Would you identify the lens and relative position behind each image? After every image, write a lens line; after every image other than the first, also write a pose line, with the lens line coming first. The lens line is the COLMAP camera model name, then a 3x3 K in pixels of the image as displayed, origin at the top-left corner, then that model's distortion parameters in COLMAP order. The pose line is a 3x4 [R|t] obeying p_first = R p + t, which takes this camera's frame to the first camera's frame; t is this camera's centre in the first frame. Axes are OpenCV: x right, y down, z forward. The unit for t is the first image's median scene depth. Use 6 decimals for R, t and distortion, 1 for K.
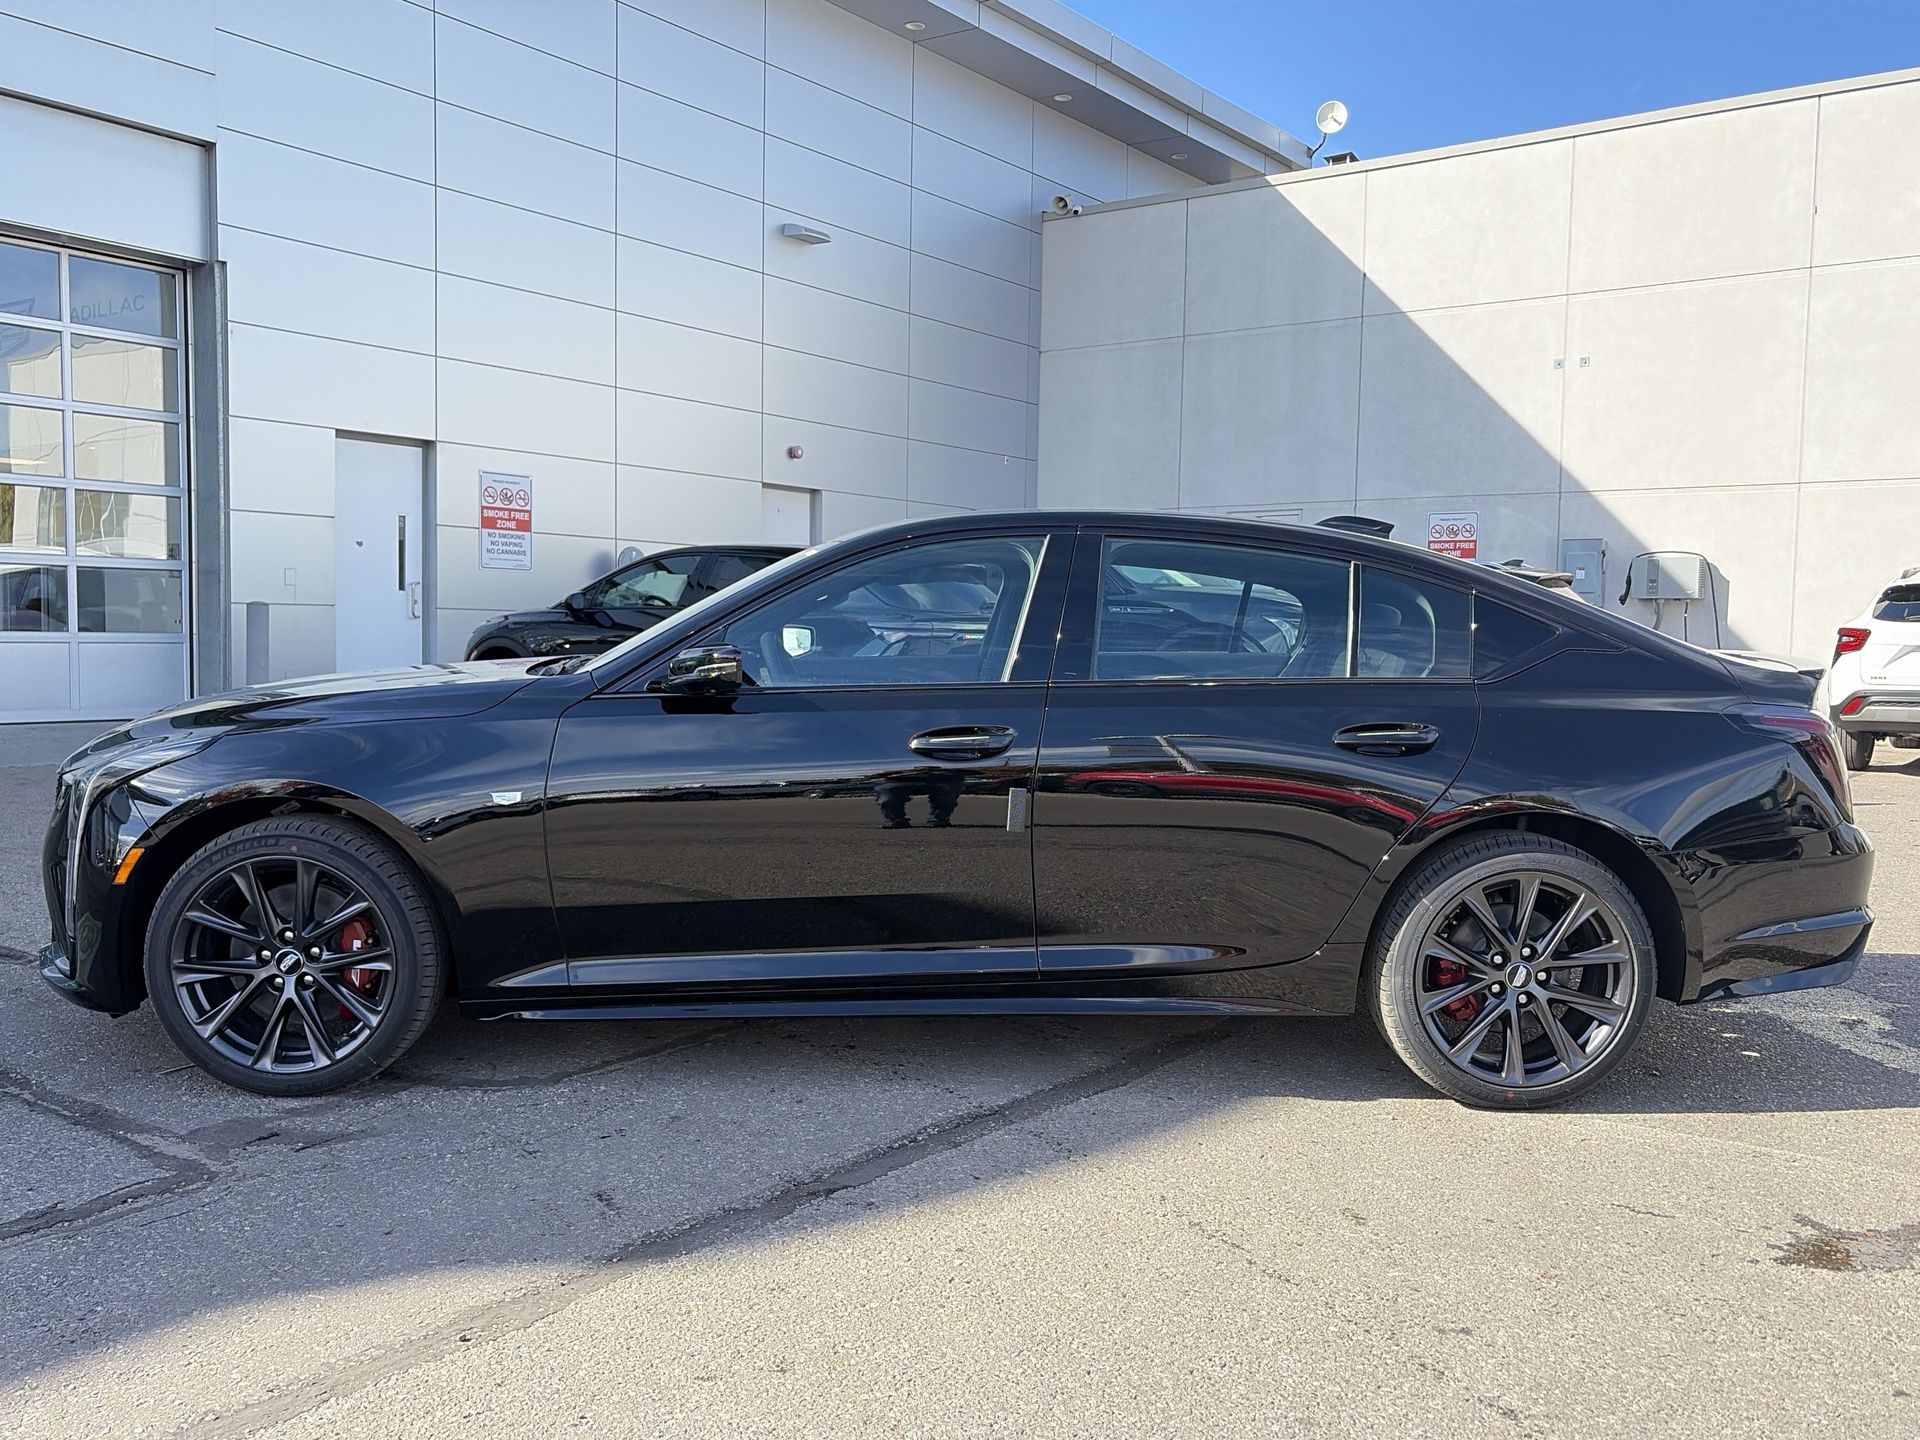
lens RADIAL K [[1620.9, 0, 960.0], [0, 1620.9, 720.0], [0, 0, 1]] dist [0.020733, 0.005237]
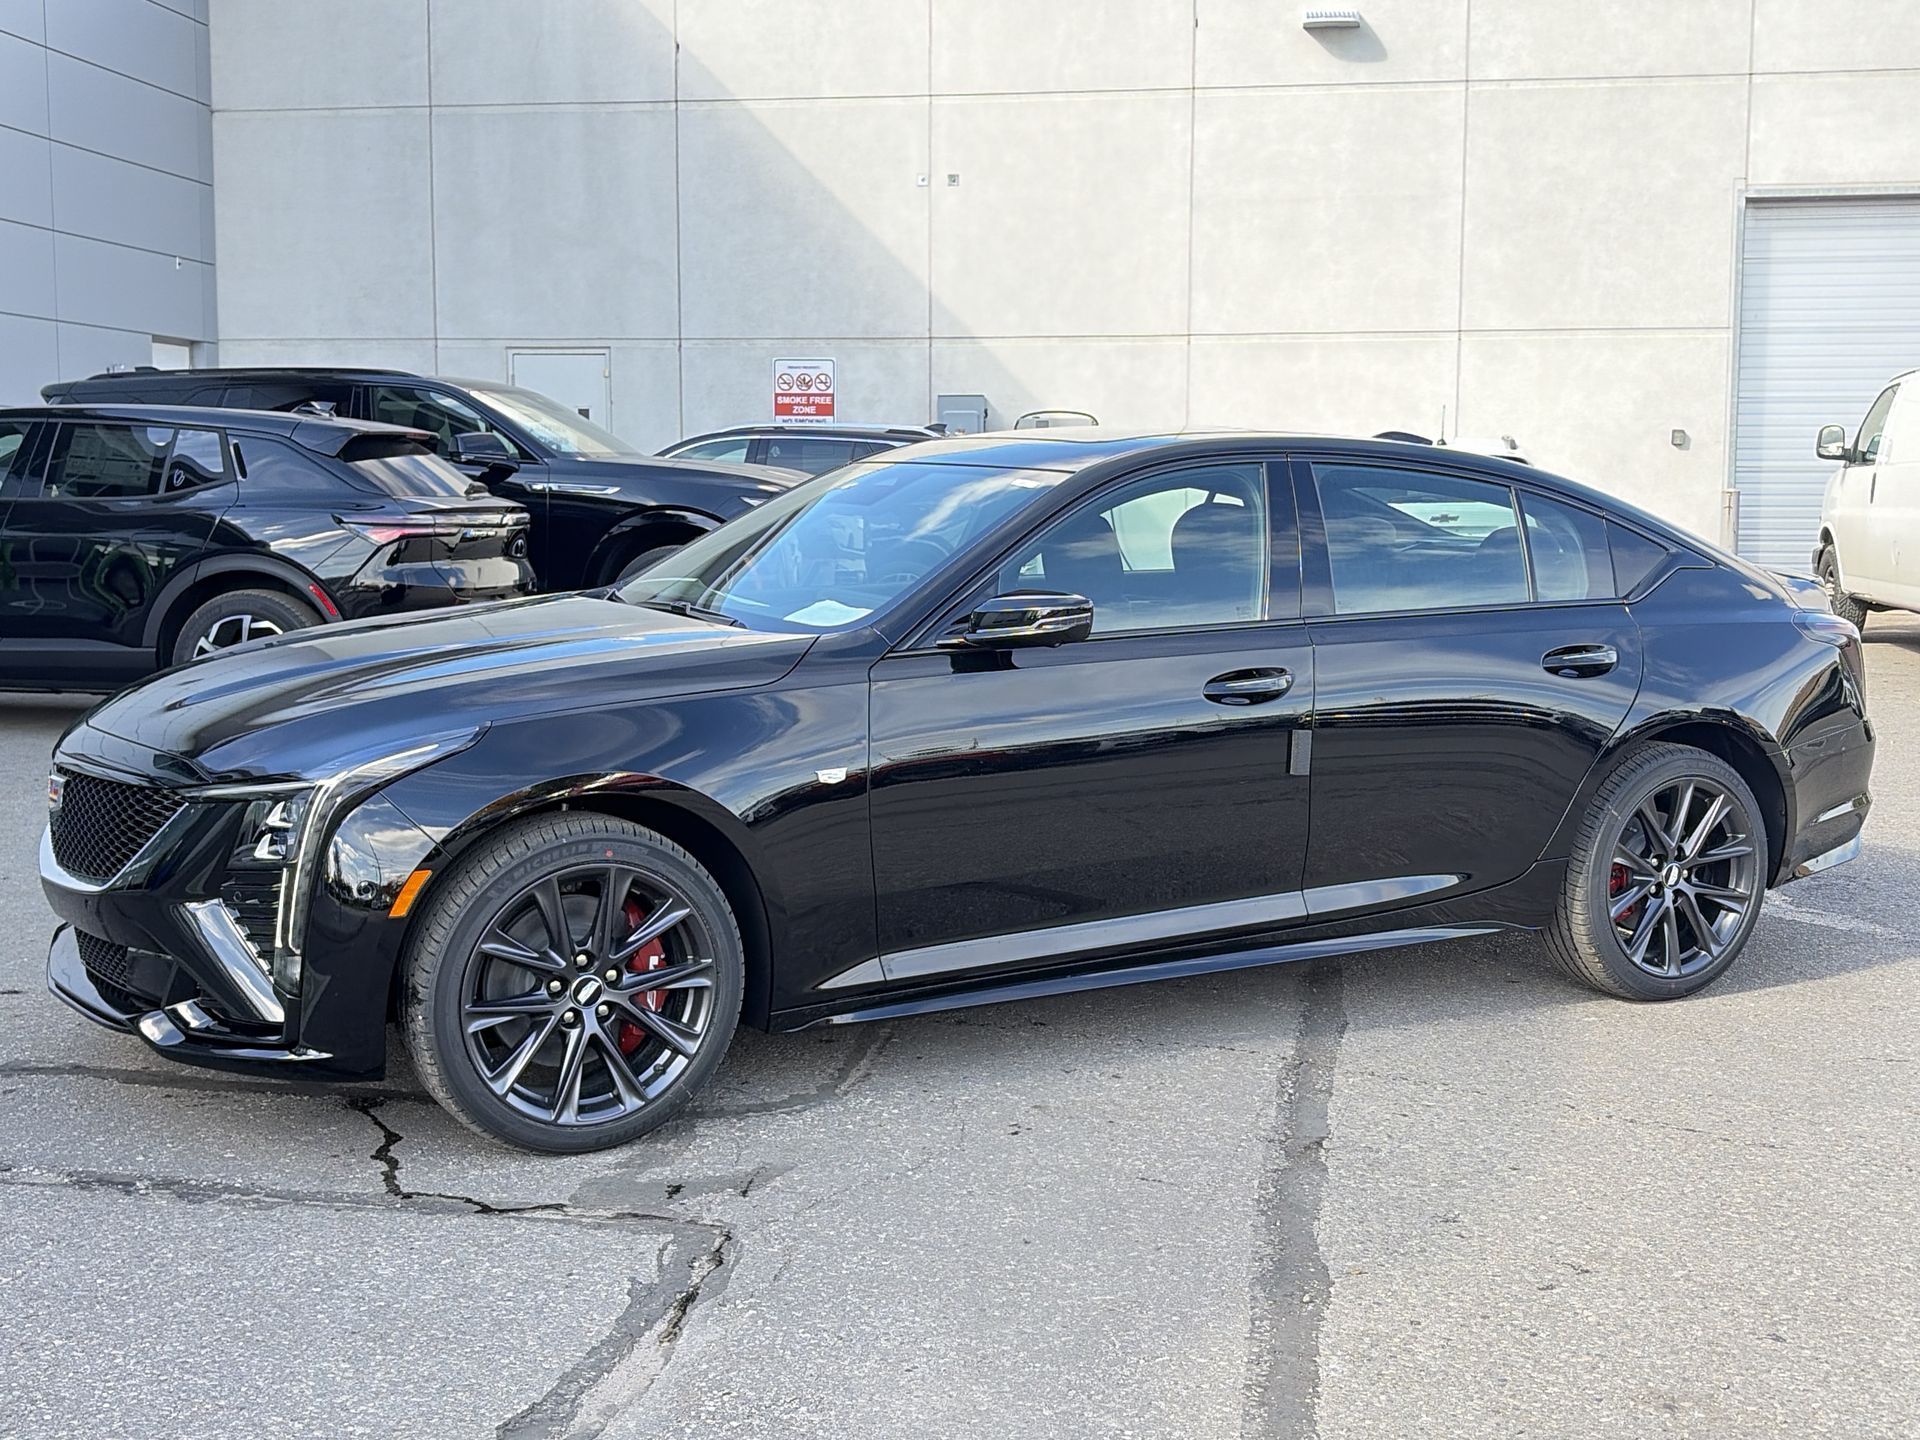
lens RADIAL K [[2168.4, 0, 960.0], [0, 2168.4, 720.0], [0, 0, 1]] dist [0.202457, -0.679542]
pose [[0.891451, -0.059482, 0.449196, -0.730153], [0.037199, 0.997607, 0.058278, -0.046859], [-0.451588, -0.035243, 0.891530, -0.074859]]
